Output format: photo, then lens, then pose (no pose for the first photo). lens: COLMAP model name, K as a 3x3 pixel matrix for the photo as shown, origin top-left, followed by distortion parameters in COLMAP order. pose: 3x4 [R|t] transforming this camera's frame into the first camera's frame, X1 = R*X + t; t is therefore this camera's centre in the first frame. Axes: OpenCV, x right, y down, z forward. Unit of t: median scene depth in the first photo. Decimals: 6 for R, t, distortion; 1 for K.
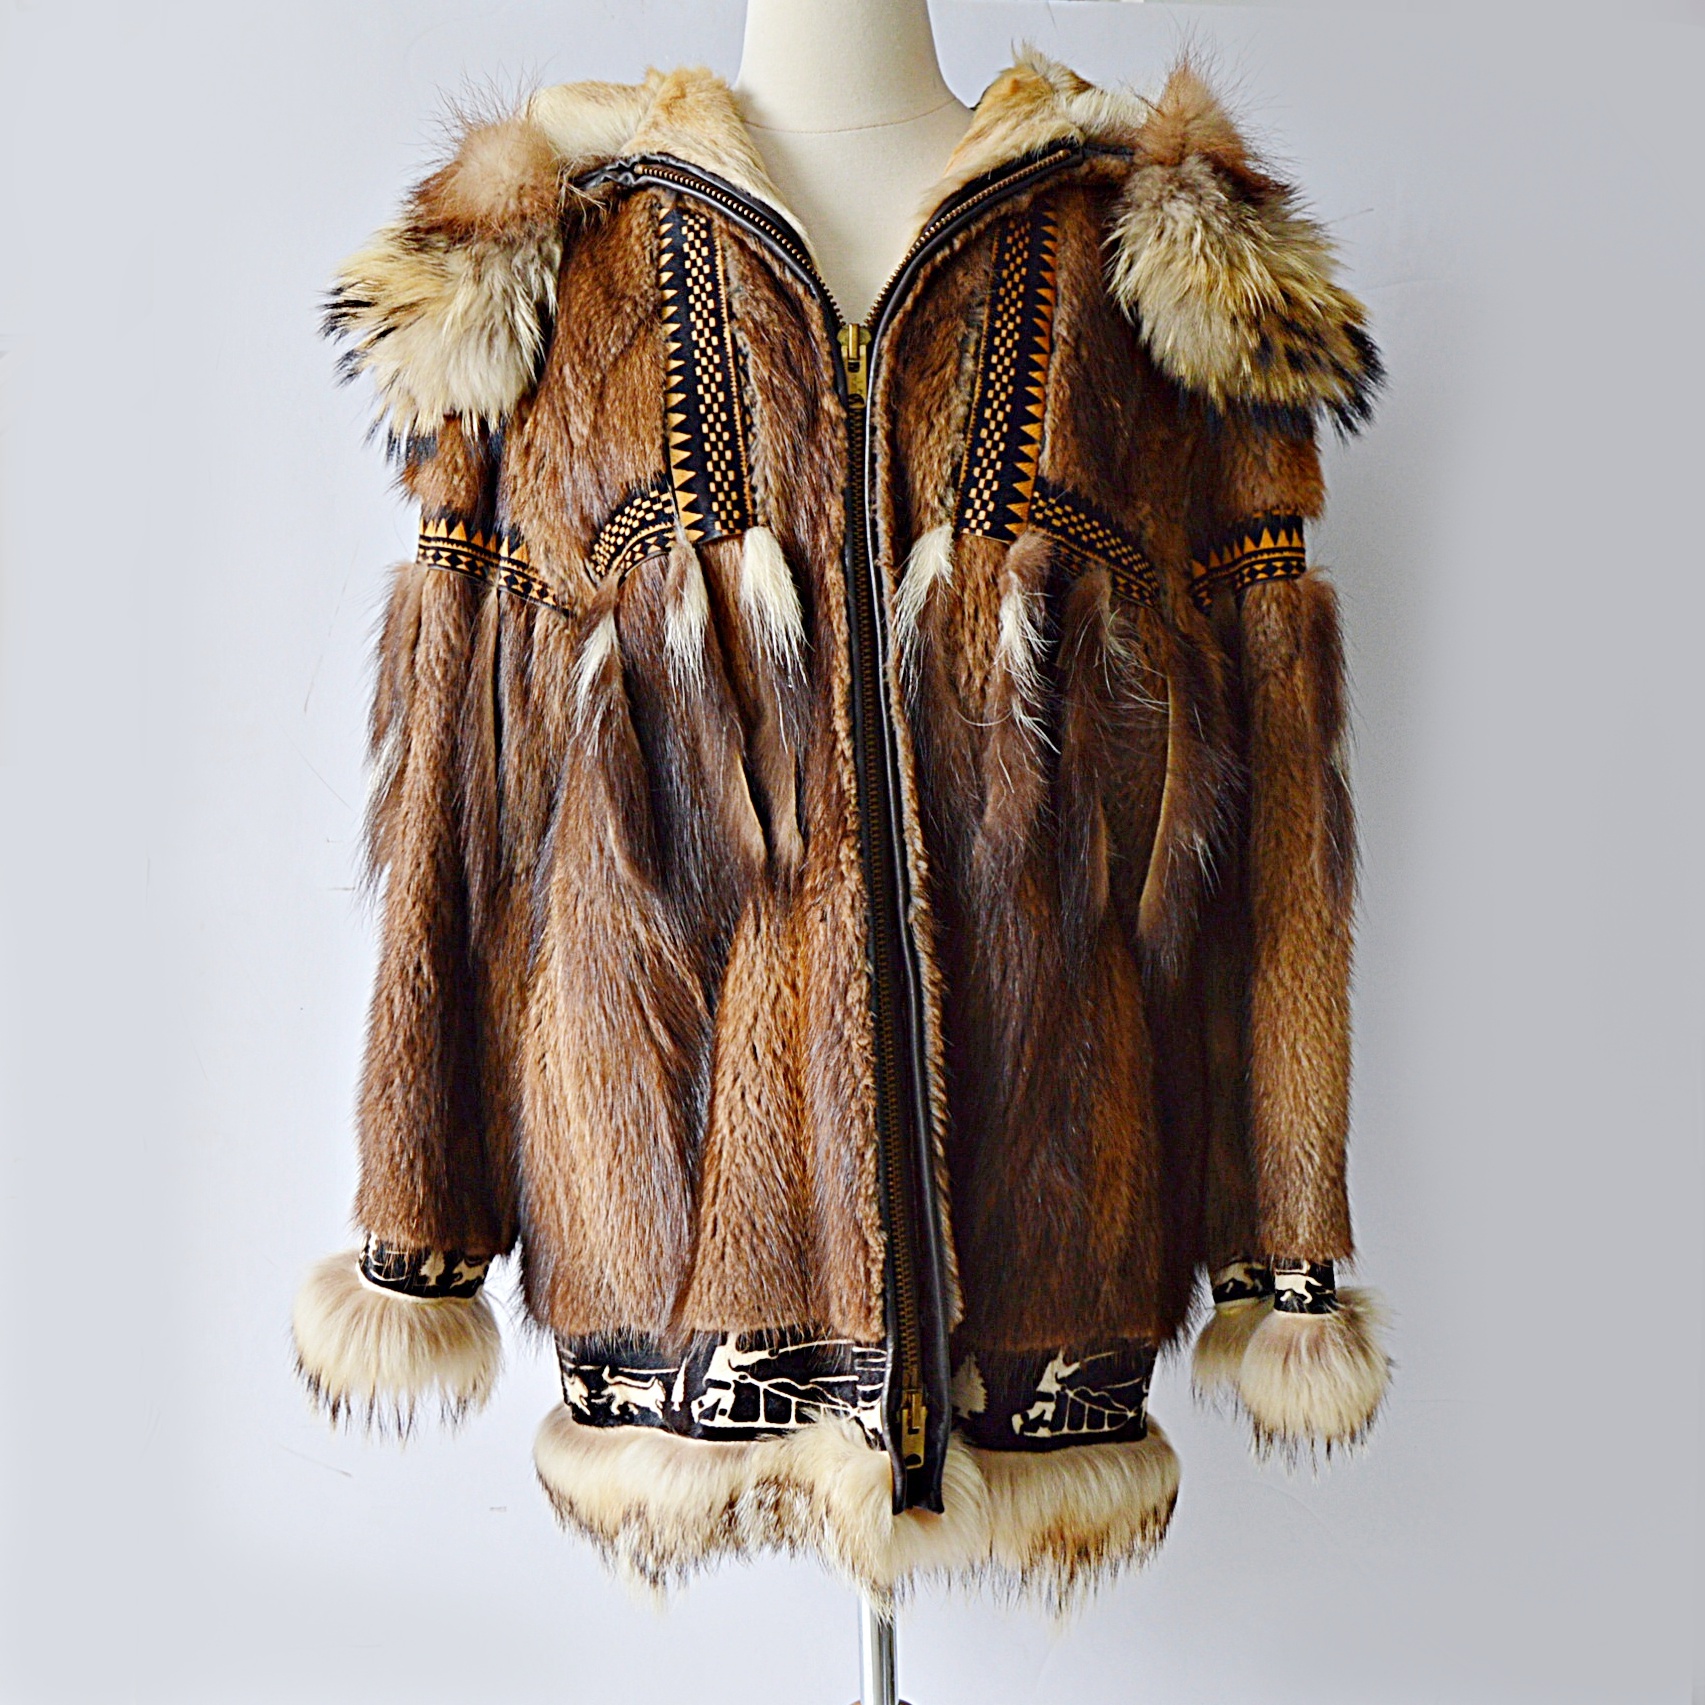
lens RADIAL K [[2699.3, 0, 809.3], [0, 2699.3, 798.0], [0, 0, 1]] dist [-0.005955, -0.004721]
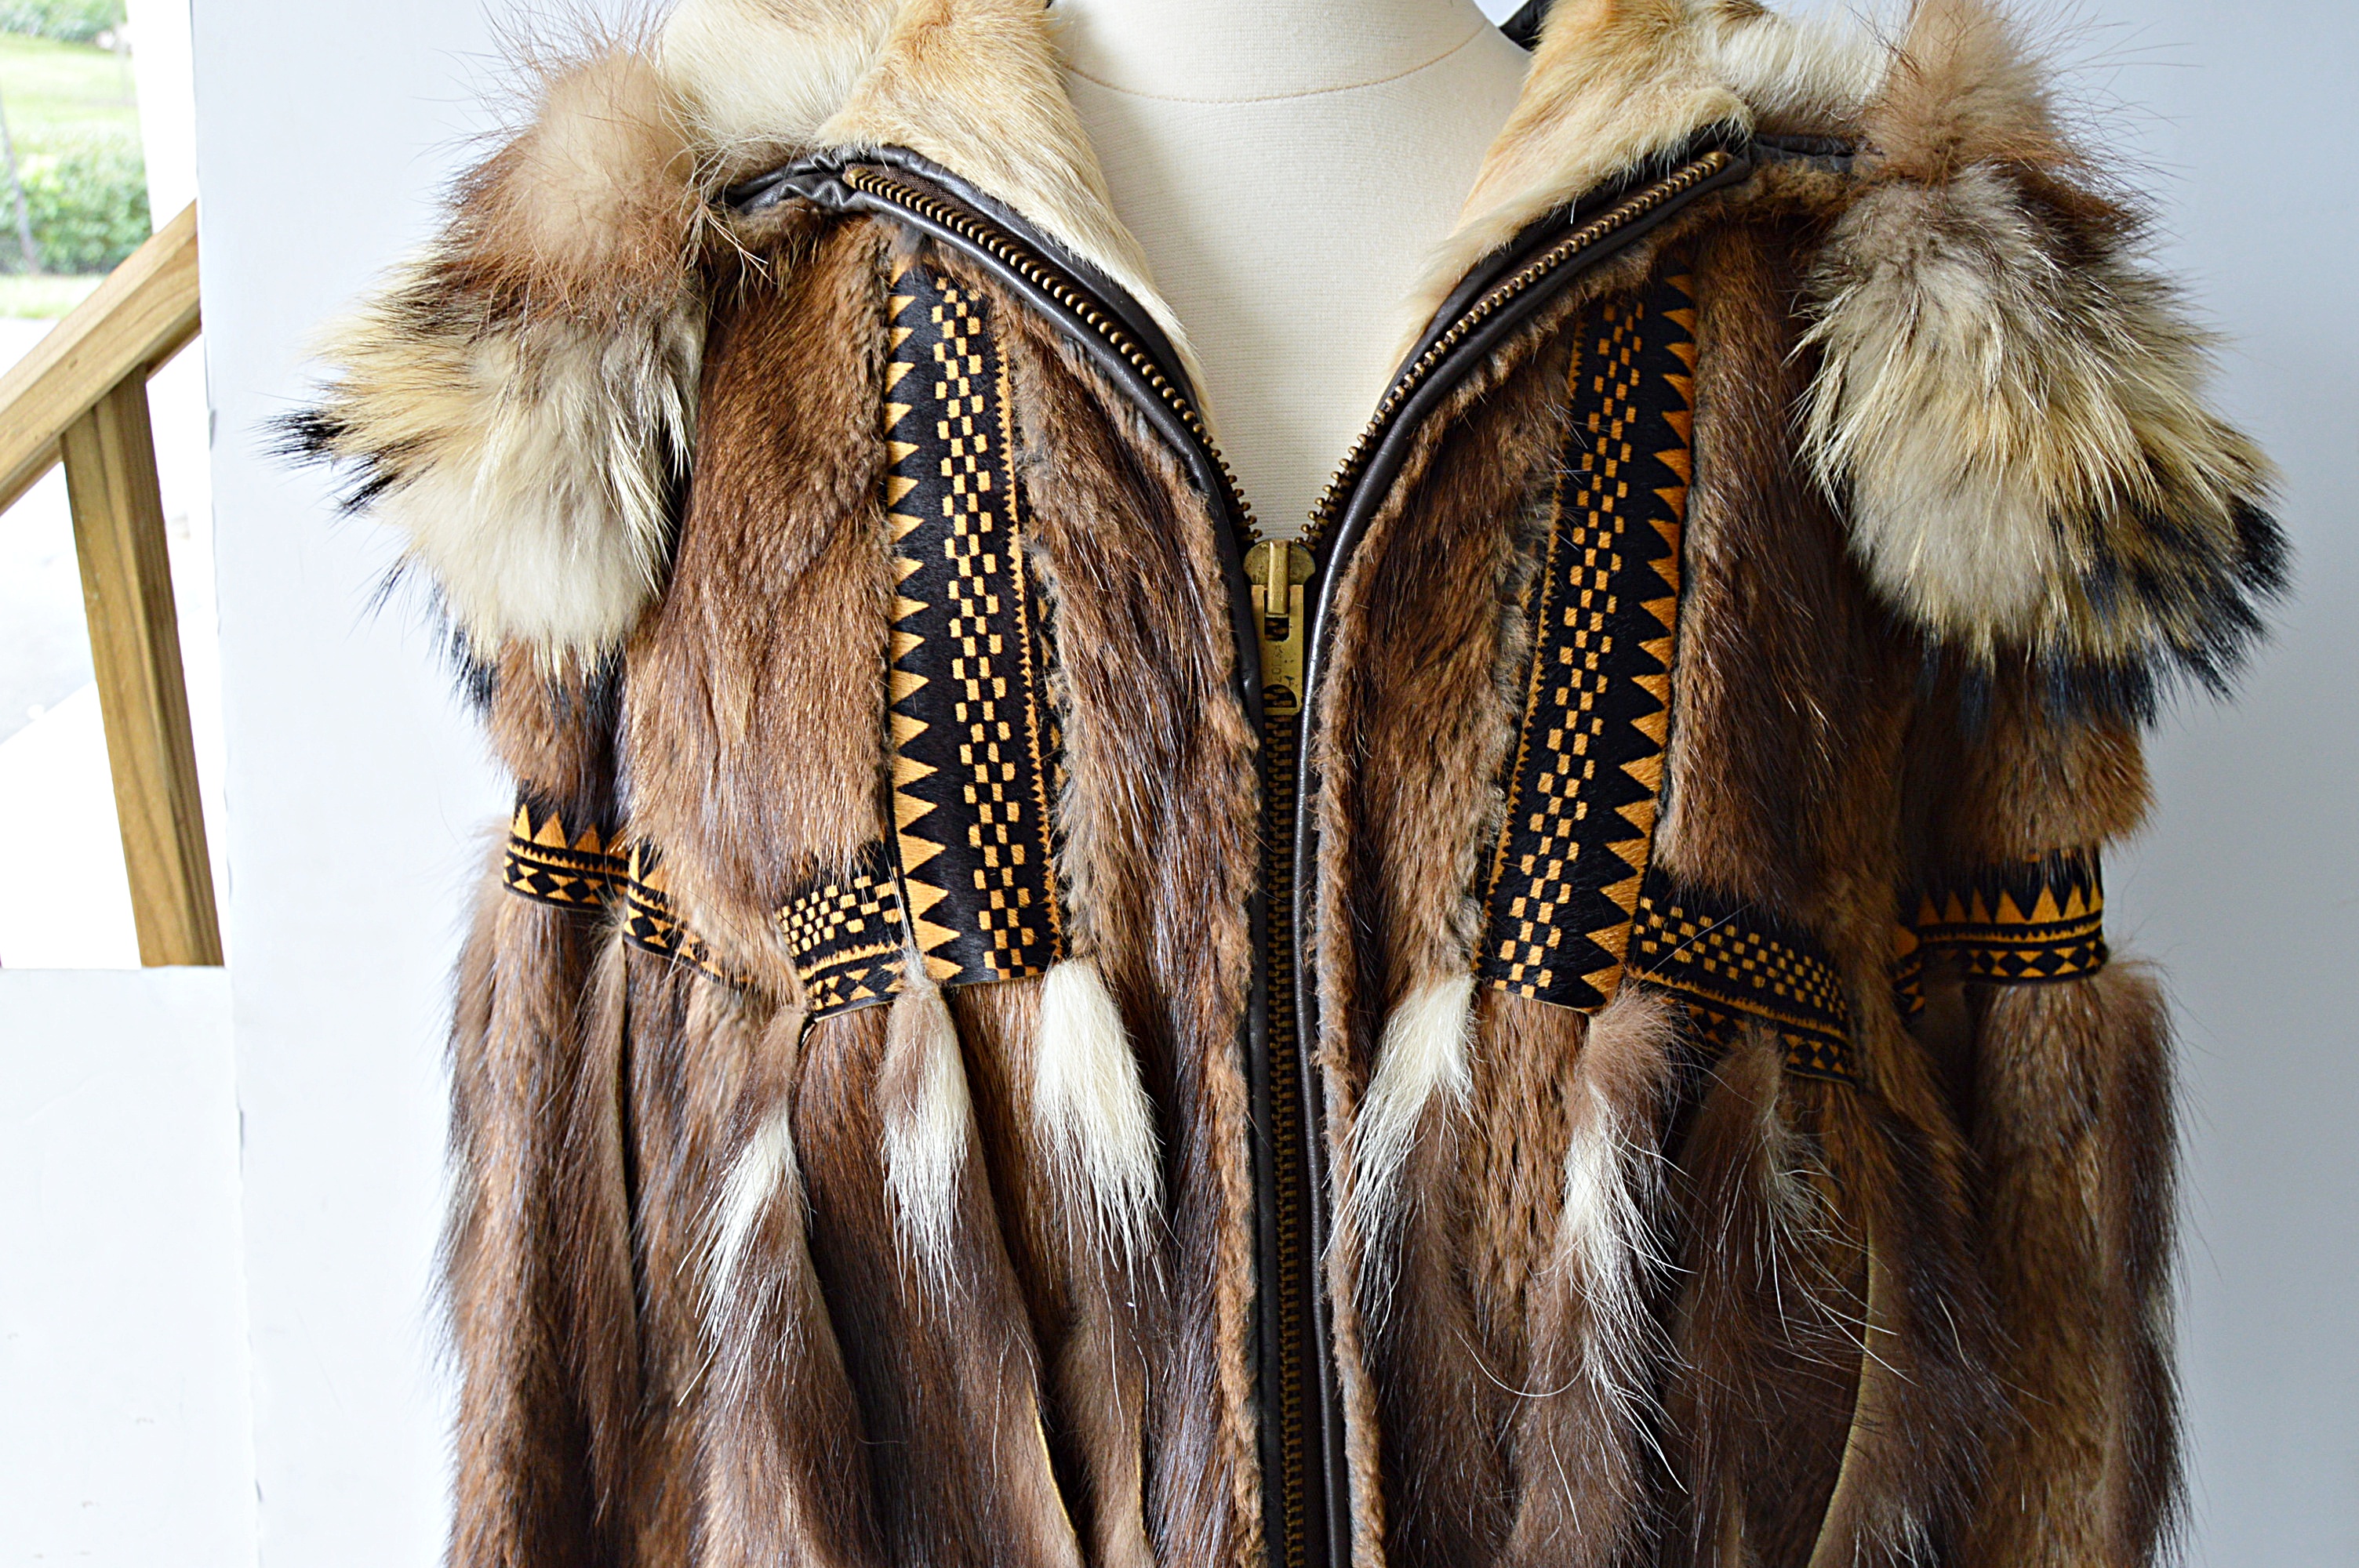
lens RADIAL K [[2090.5, 0, 1179.5], [0, 2090.5, 784.0], [0, 0, 1]] dist [-0.010938, -0.006620]
pose [[0.999574, 0.021018, -0.020232, 0.007291], [-0.017704, 0.988229, 0.151953, -0.188437], [0.023188, -0.151530, 0.988181, 0.626973]]
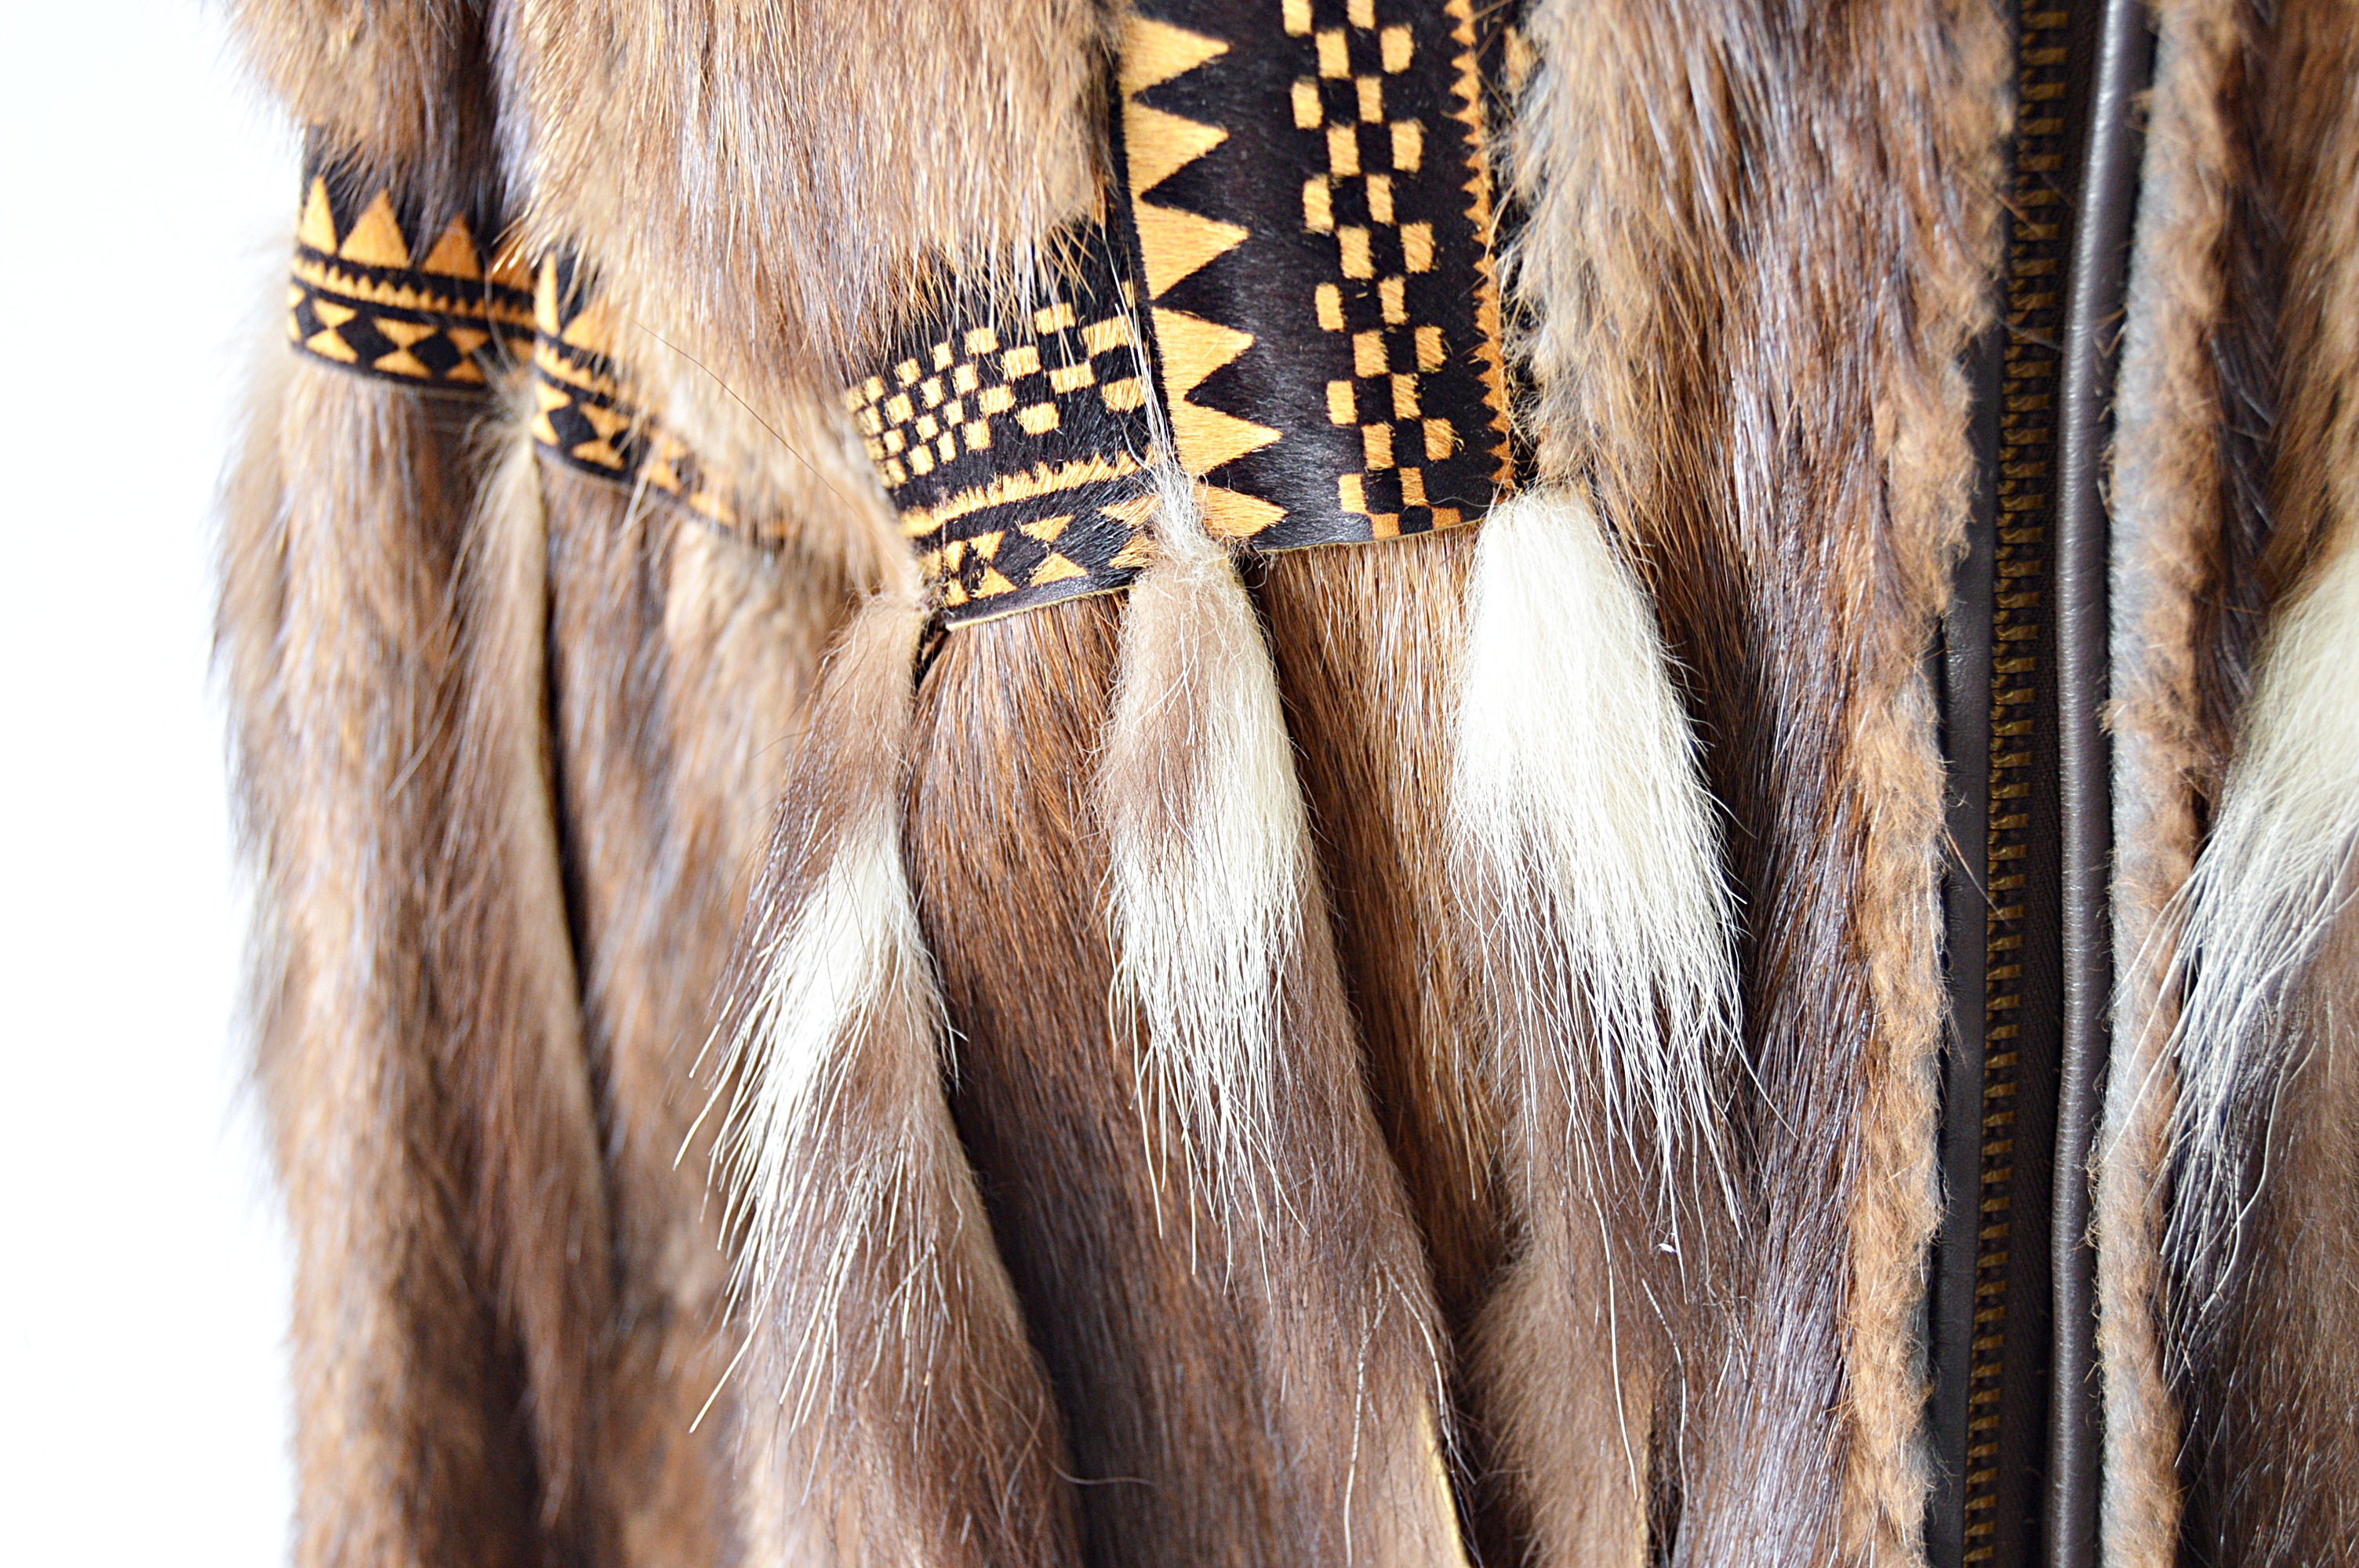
lens RADIAL K [[2883.2, 0, 1179.5], [0, 2883.2, 784.0], [0, 0, 1]] dist [-0.014818, -0.018634]
pose [[0.997542, 0.020203, -0.067096, -0.031406], [0.003939, 0.939854, 0.341554, -0.155611], [0.069961, -0.340979, 0.937464, 0.770920]]
